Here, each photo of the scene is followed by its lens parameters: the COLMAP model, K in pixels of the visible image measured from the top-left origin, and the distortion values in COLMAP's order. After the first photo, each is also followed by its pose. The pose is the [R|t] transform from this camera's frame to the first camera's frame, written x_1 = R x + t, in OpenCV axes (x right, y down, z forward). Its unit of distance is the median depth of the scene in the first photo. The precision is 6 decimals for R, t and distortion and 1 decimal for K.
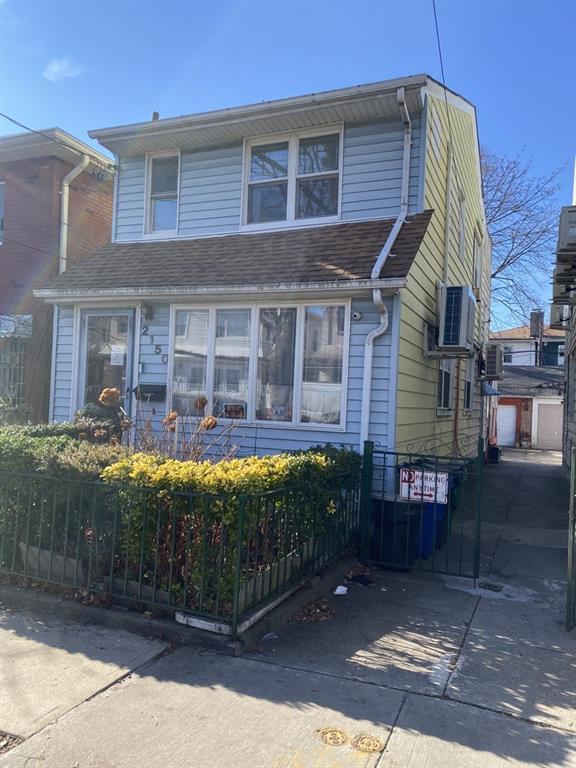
lens RADIAL K [[580.5, 0, 288.9], [0, 580.5, 391.0], [0, 0, 1]] dist [0.034558, -0.037505]
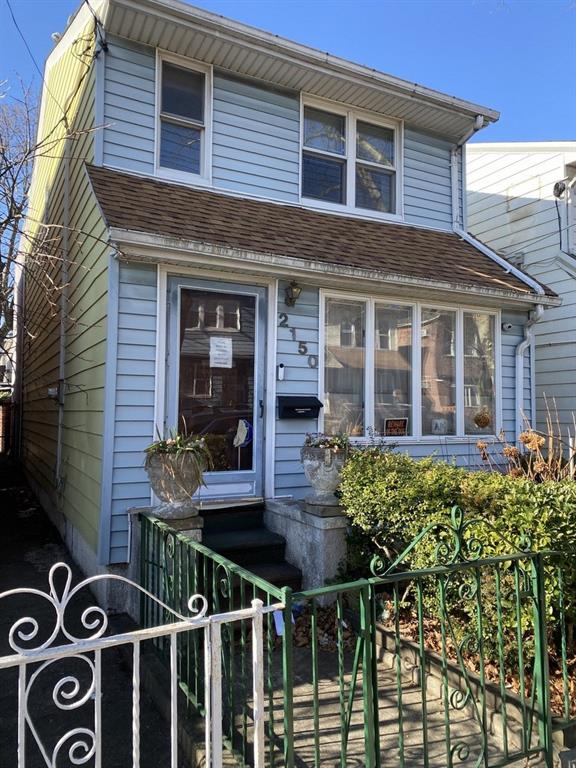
lens RADIAL K [[580.5, 0, 287.8], [0, 580.5, 376.9], [0, 0, 1]] dist [0.034558, -0.037505]
pose [[0.628176, 0.002839, 0.778066, -0.777582], [0.012156, 0.999835, -0.013462, -0.025223], [-0.777976, 0.017915, 0.628038, 0.547116]]
